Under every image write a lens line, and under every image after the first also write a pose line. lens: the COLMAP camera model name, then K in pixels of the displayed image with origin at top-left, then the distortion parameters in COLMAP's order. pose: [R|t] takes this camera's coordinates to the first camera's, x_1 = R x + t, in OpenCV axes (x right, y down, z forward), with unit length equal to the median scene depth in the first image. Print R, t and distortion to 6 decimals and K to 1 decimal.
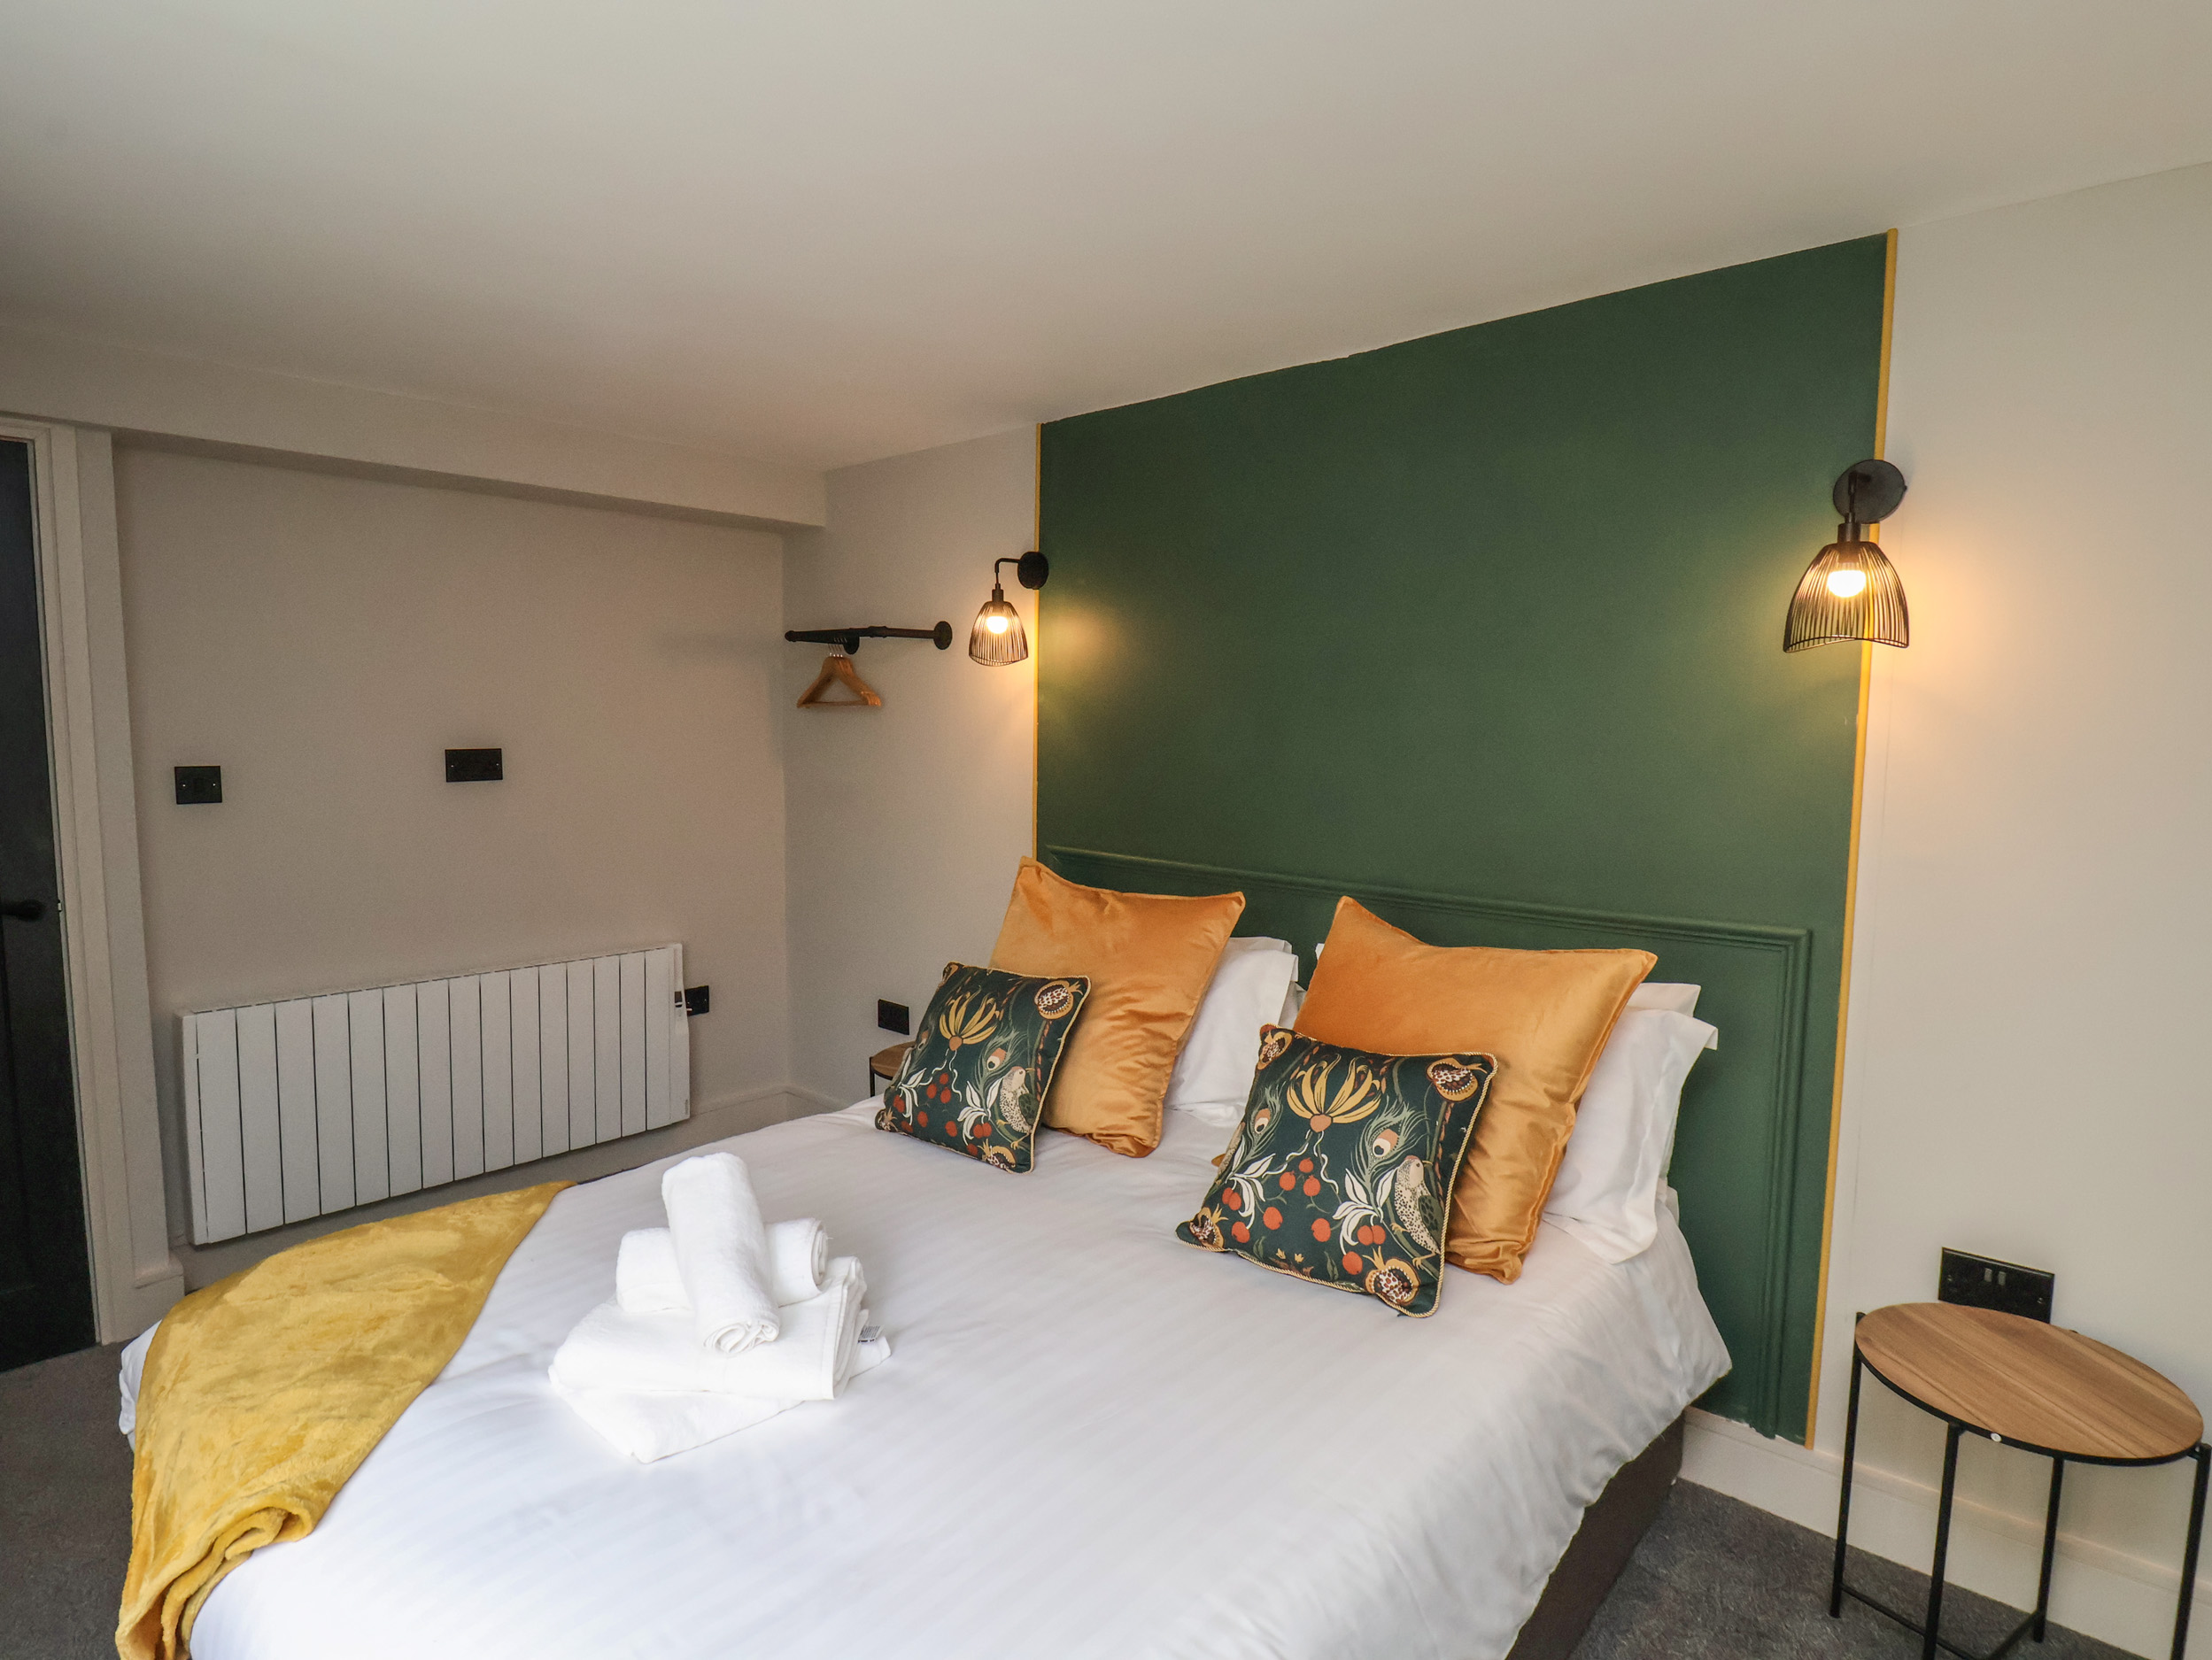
lens RADIAL K [[1174.4, 0, 1106.0], [0, 1174.4, 830.0], [0, 0, 1]] dist [-0.000698, -0.000276]
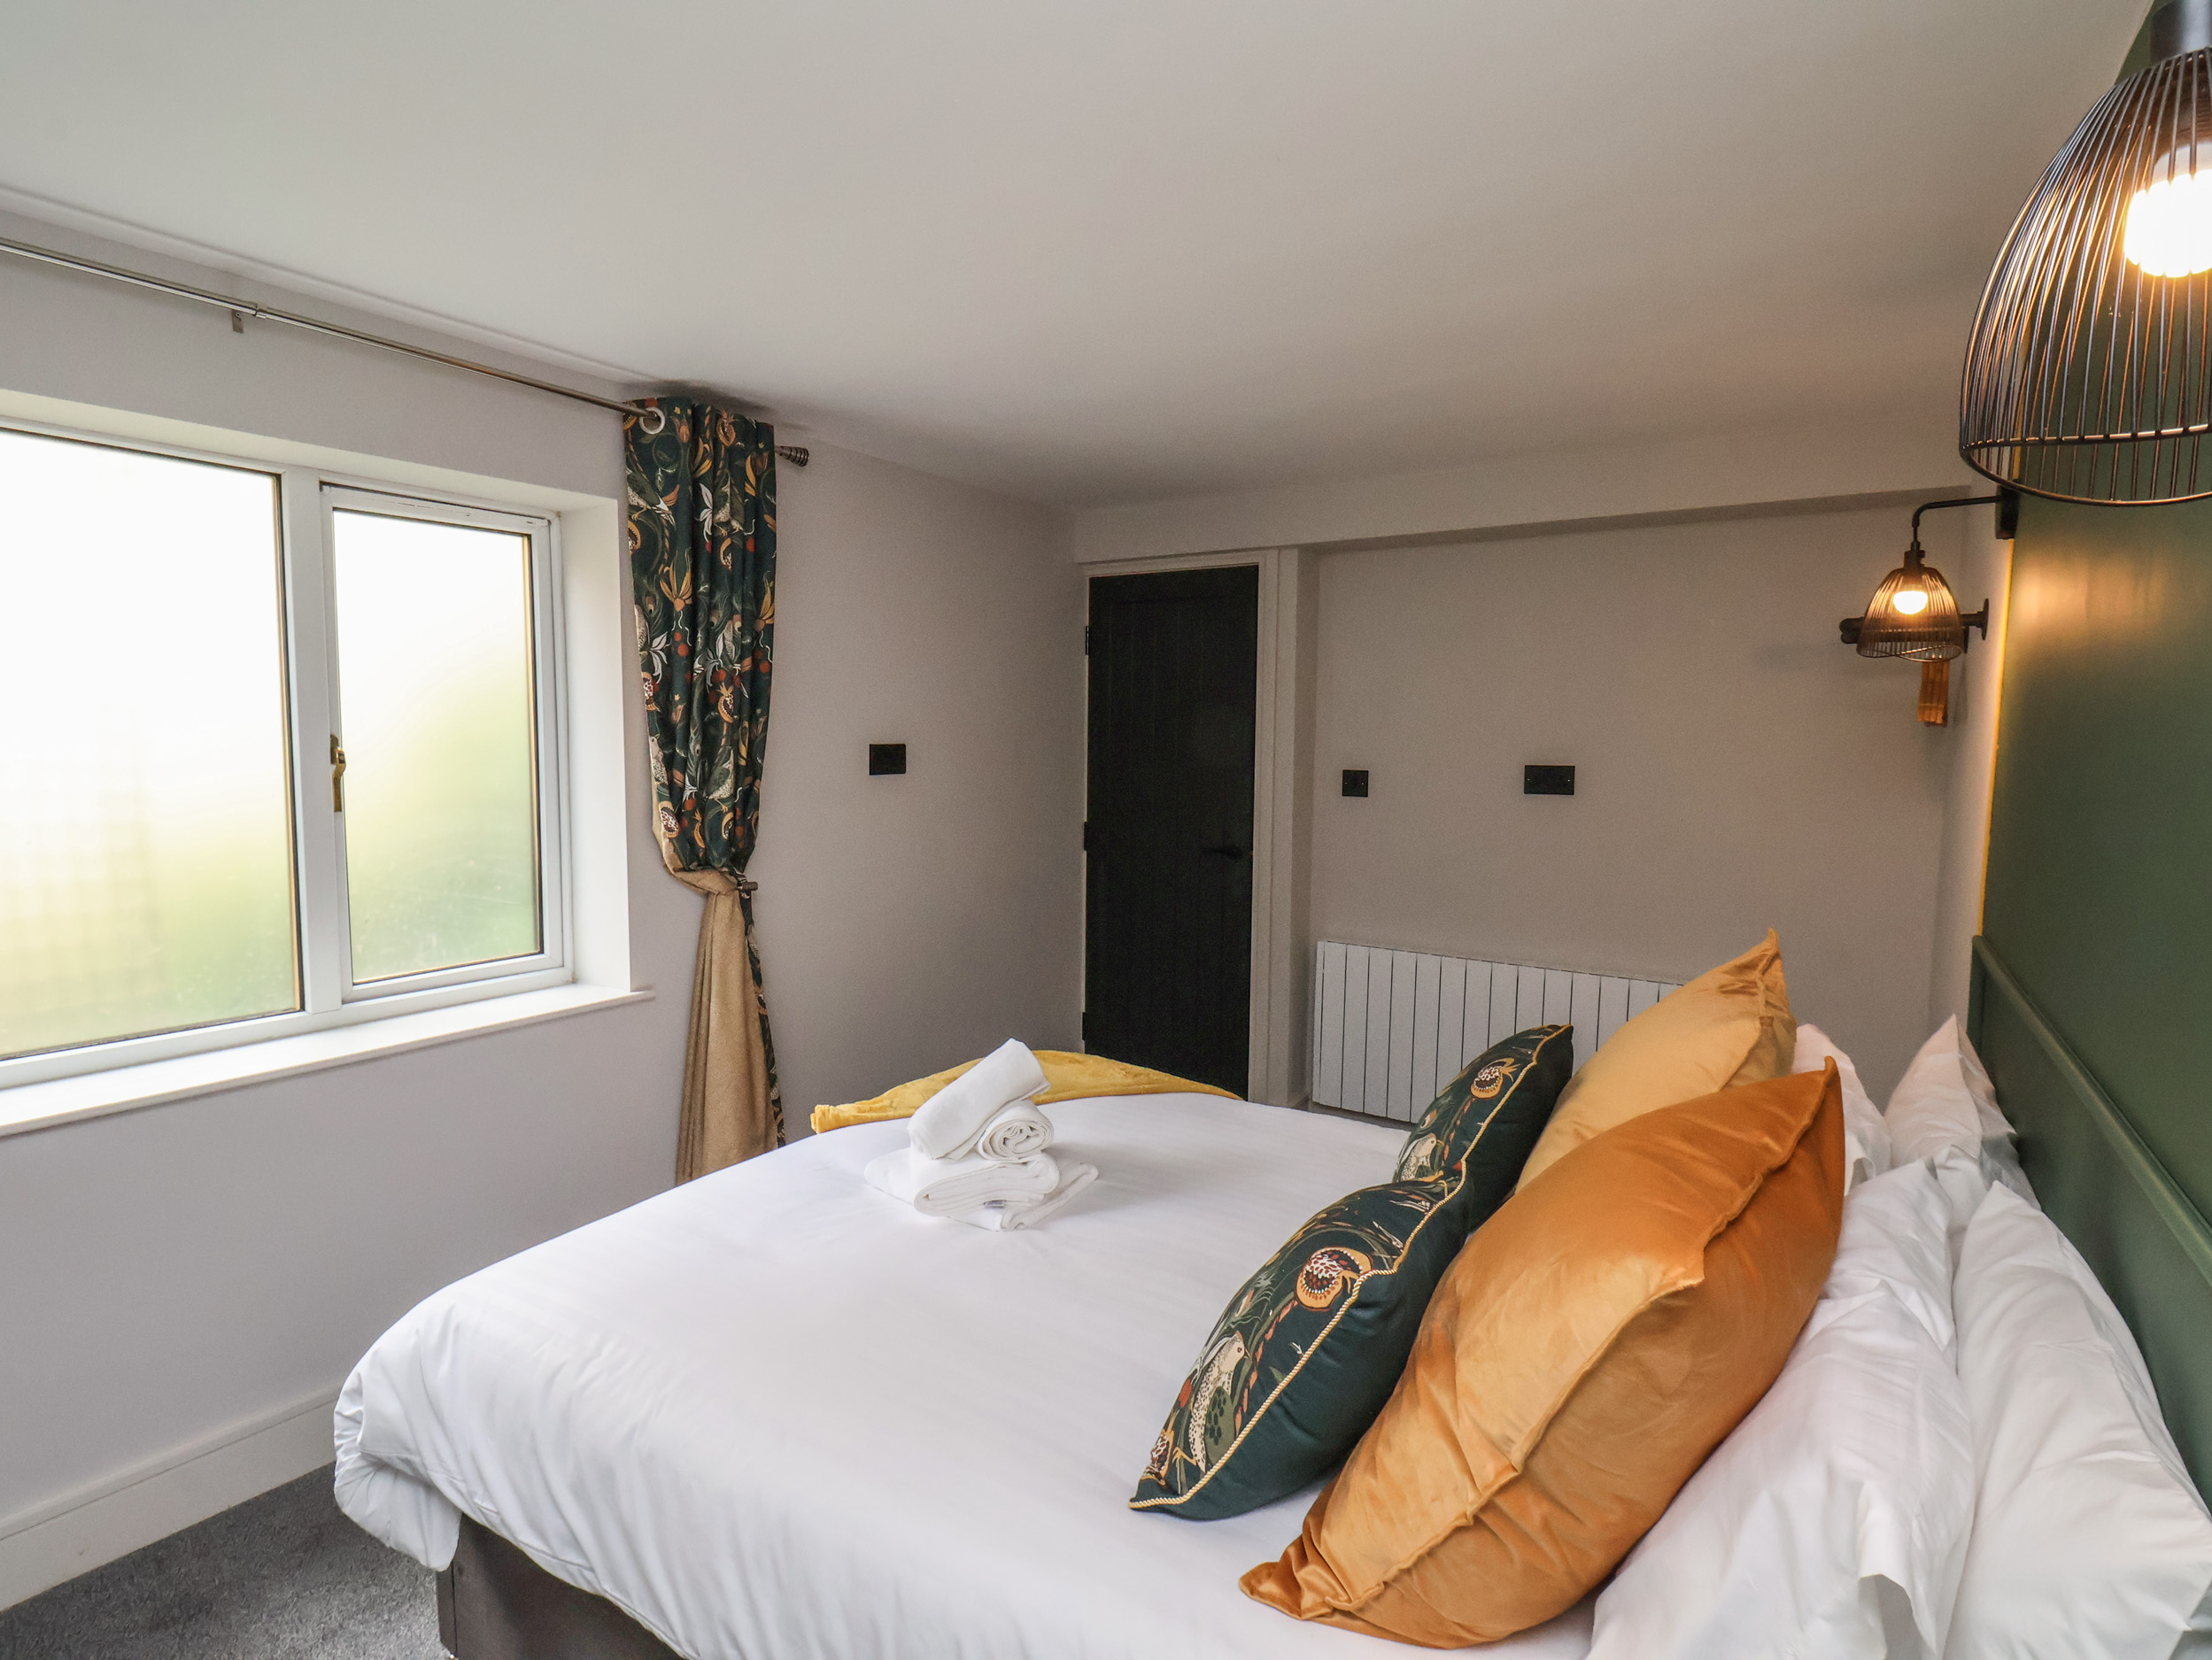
lens RADIAL K [[1174.4, 0, 1106.0], [0, 1174.4, 830.0], [0, 0, 1]] dist [-0.000698, -0.000276]
pose [[0.150921, 0.077572, -0.985498, 0.576424], [-0.102065, 0.992811, 0.062517, -0.040175], [0.983263, 0.091150, 0.157753, 0.481024]]
